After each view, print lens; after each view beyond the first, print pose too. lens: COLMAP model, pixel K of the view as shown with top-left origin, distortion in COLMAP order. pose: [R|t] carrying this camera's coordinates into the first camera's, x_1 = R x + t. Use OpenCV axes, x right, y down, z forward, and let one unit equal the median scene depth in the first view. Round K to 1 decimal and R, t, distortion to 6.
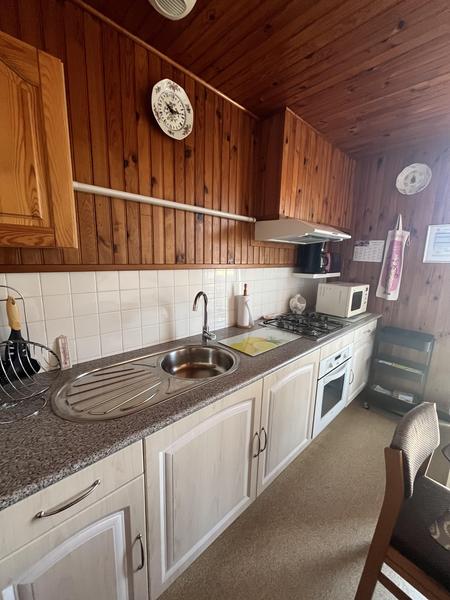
lens RADIAL K [[241.8, 0, 228.0], [0, 241.8, 300.2], [0, 0, 1]] dist [0.000506, 0.000111]
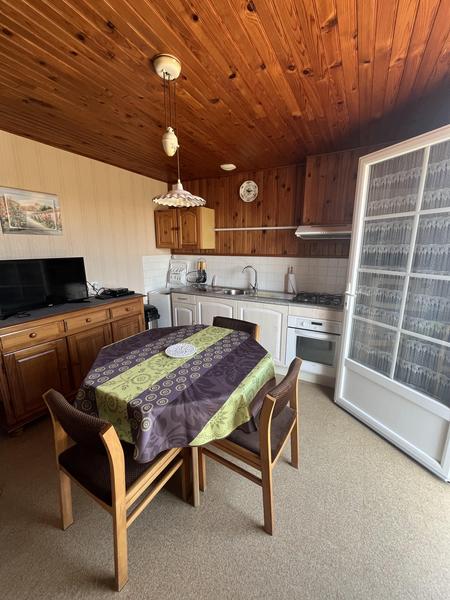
lens RADIAL K [[241.8, 0, 228.0], [0, 241.8, 300.2], [0, 0, 1]] dist [0.000506, 0.000111]
pose [[0.308878, 0.174058, -0.935039, 2.025776], [-0.163524, 0.978191, 0.128073, 0.018899], [0.936939, 0.113342, 0.330604, 0.102528]]
